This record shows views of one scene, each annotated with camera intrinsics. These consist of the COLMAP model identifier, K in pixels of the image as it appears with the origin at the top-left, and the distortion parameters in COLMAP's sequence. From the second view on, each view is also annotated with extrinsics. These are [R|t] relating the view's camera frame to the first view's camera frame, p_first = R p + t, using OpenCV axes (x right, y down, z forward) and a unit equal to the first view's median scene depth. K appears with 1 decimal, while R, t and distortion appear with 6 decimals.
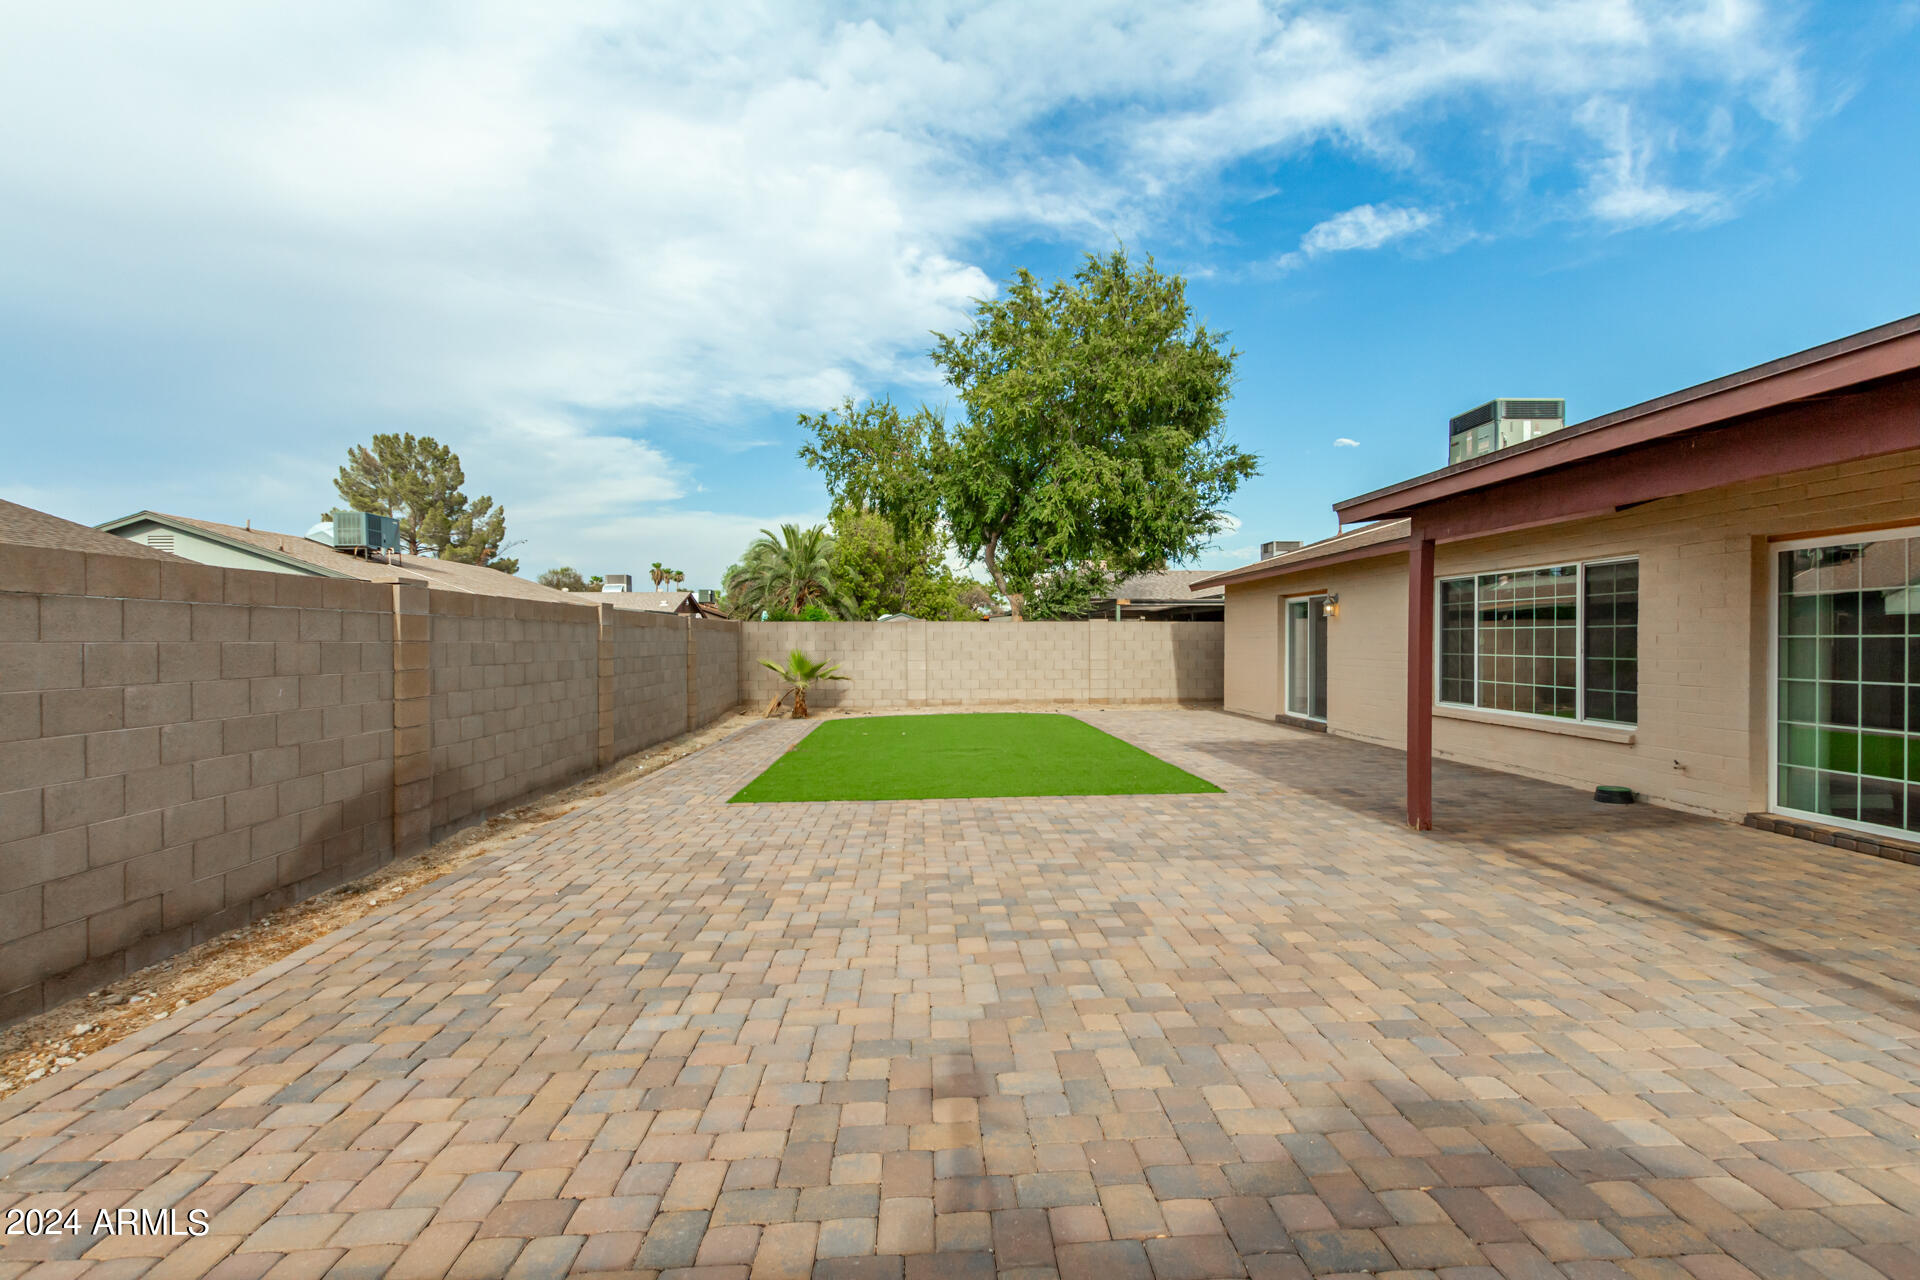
lens RADIAL K [[884.4, 0, 976.4], [0, 884.4, 648.4], [0, 0, 1]] dist [0.006844, 0.000189]
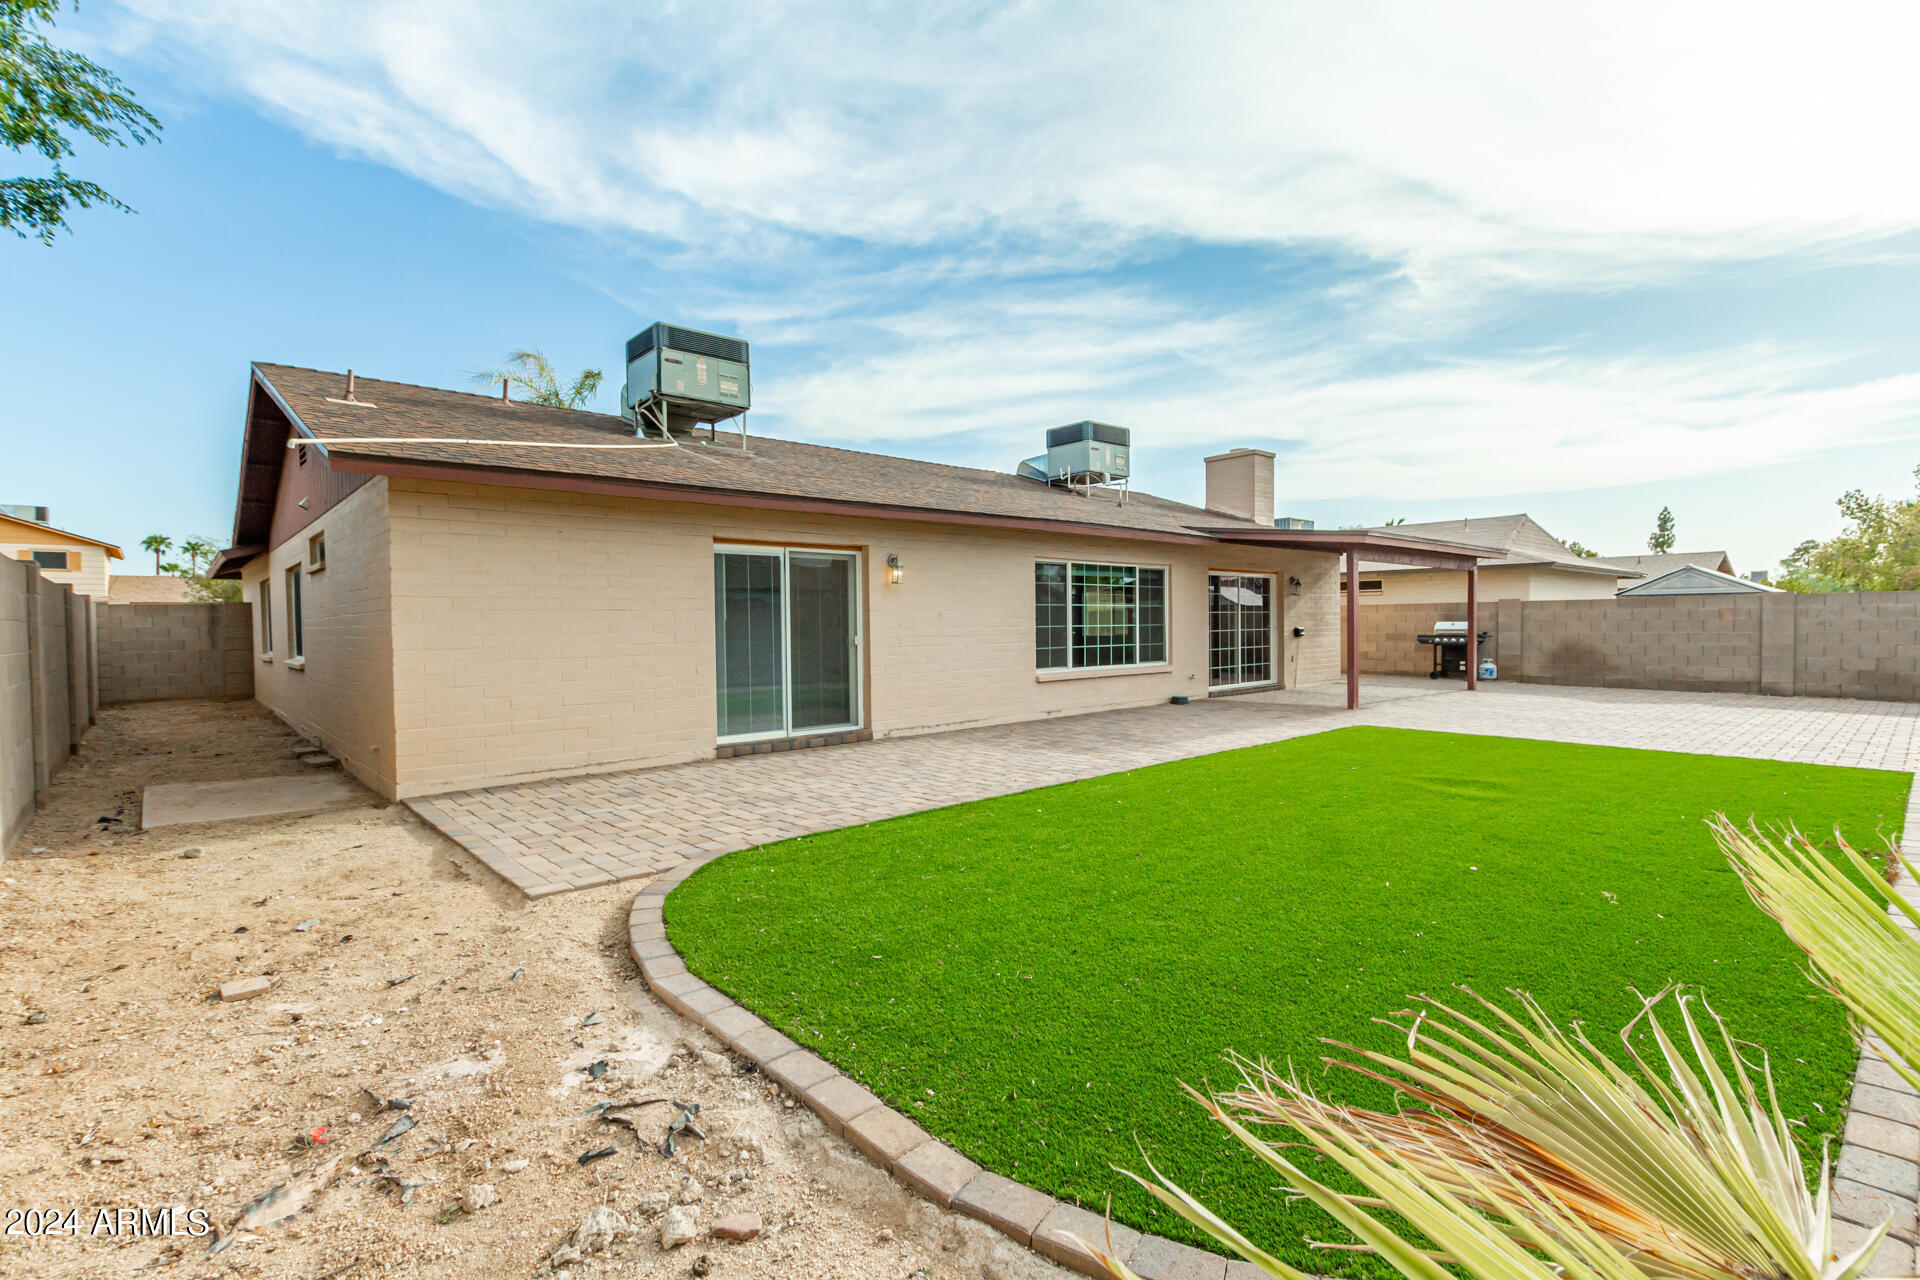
lens RADIAL K [[873.8, 0, 962.1], [0, 873.8, 652.3], [0, 0, 1]] dist [0.003794, 0.000114]
pose [[-0.620478, -0.013632, 0.784105, -0.316970], [0.021697, 0.999168, 0.034540, -0.001744], [-0.783923, 0.038444, -0.619666, 1.963173]]
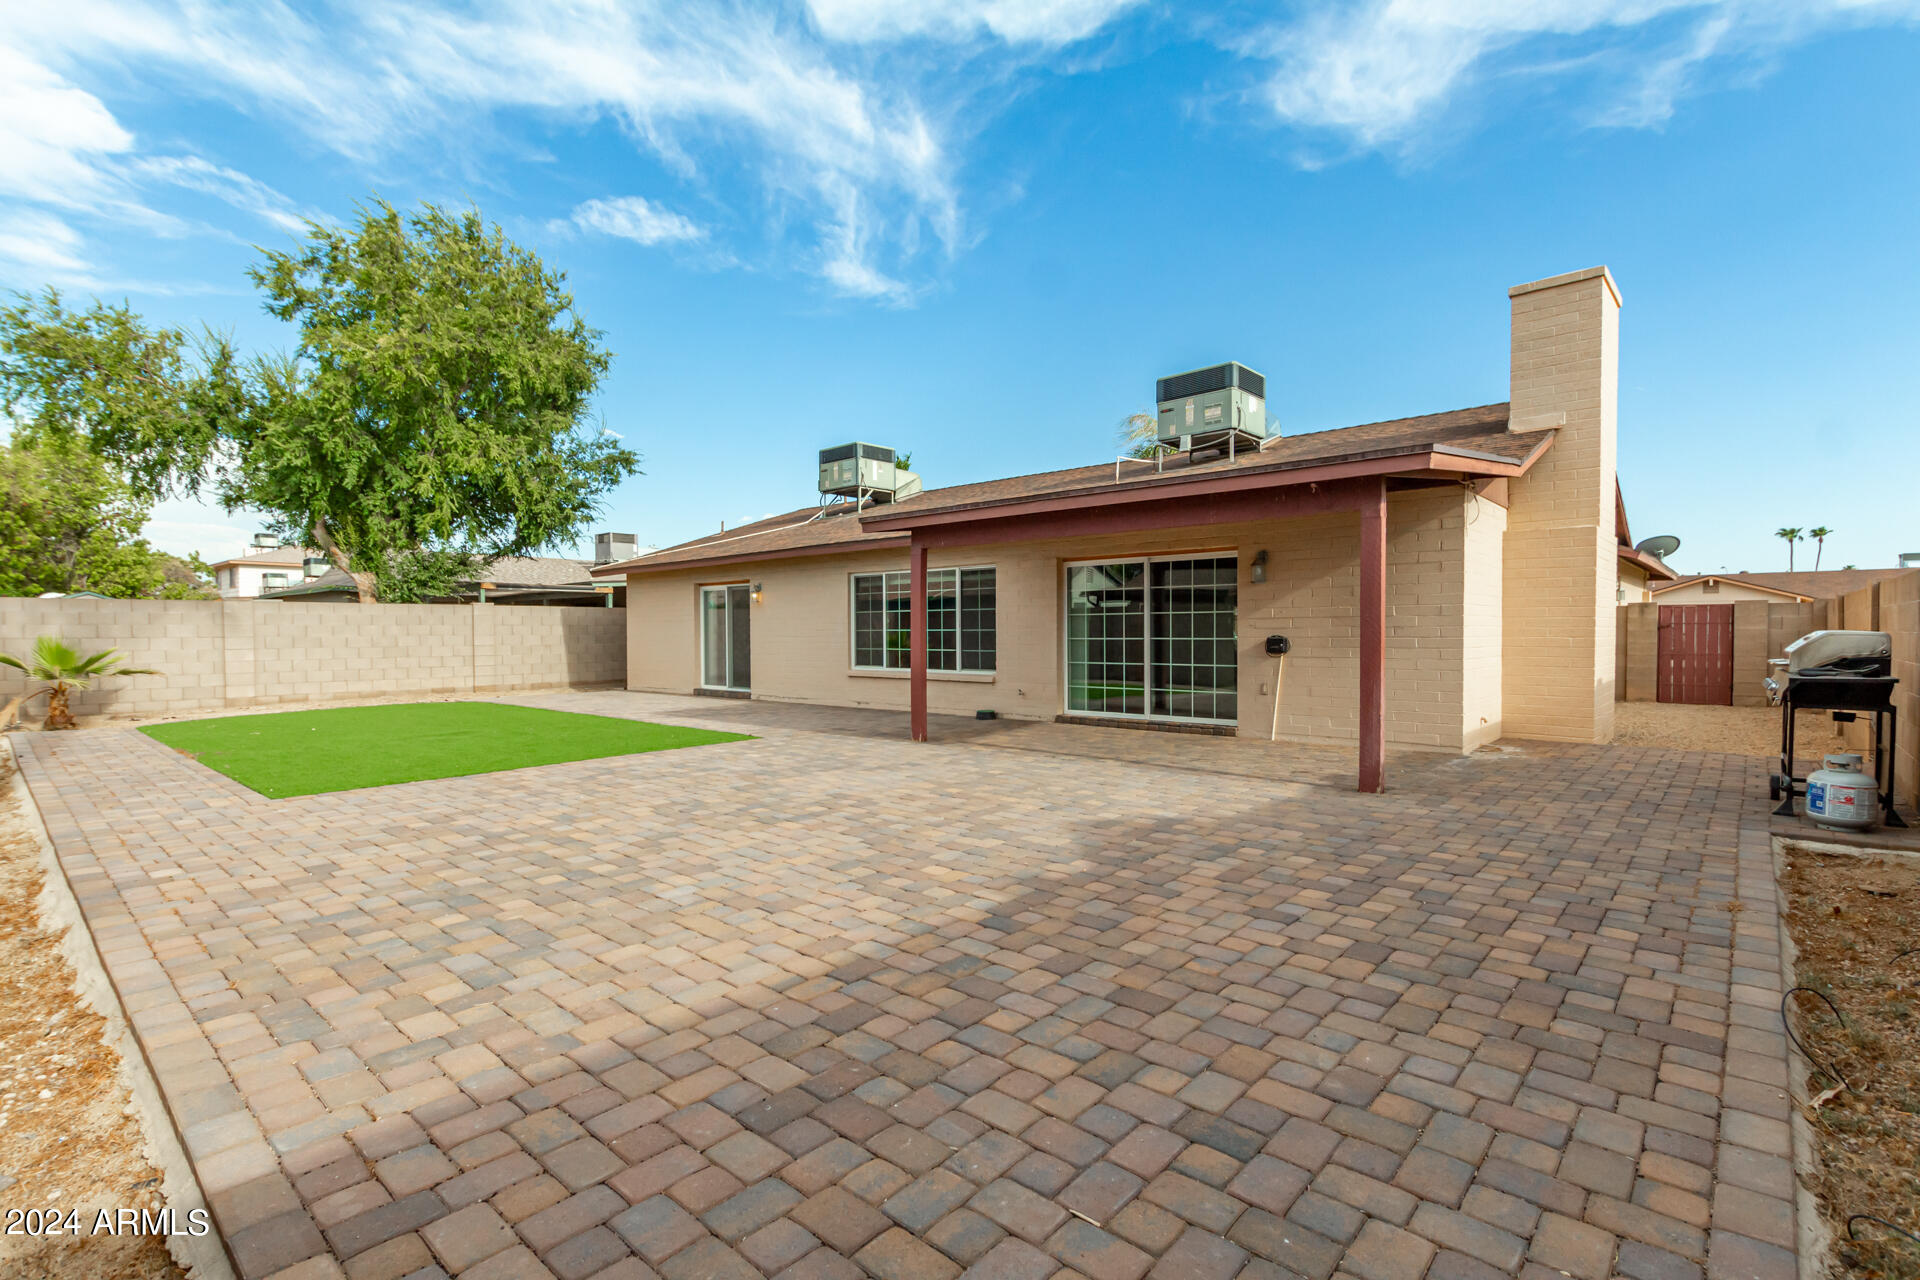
lens RADIAL K [[873.8, 0, 962.1], [0, 873.8, 652.3], [0, 0, 1]] dist [0.003794, 0.000114]
pose [[0.712894, -0.020779, 0.700964, -0.328937], [0.011066, 0.999770, 0.018383, 0.018433], [-0.701184, -0.005349, 0.712960, -0.069821]]
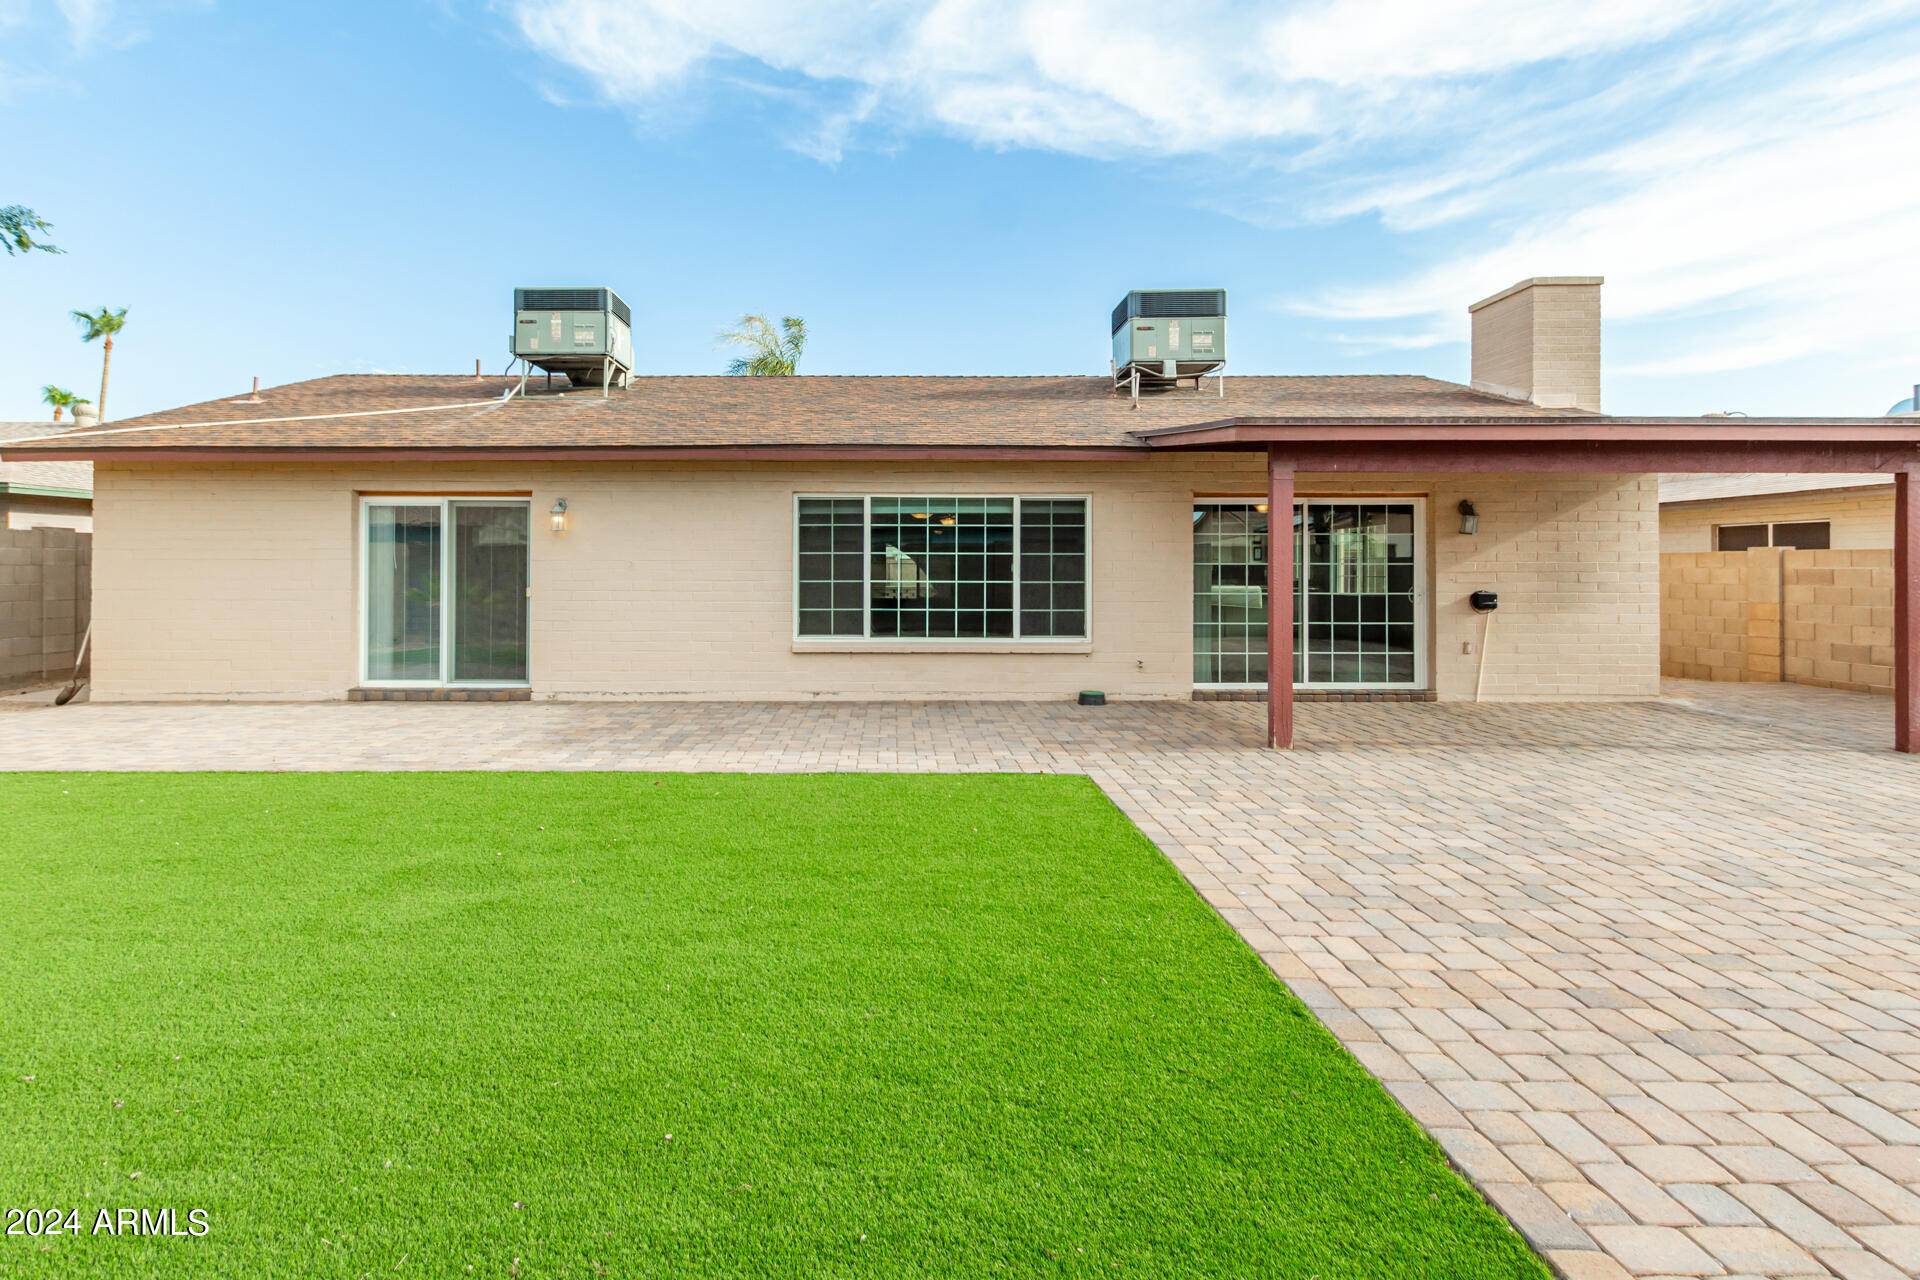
lens RADIAL K [[952.9, 0, 876.6], [0, 952.9, 577.4], [0, 0, 1]] dist [0.023576, -0.020564]
pose [[0.078580, 0.000218, 0.996908, -0.451804], [0.007154, 0.999974, -0.000783, 0.004047], [-0.996882, 0.007193, 0.078577, 0.953735]]
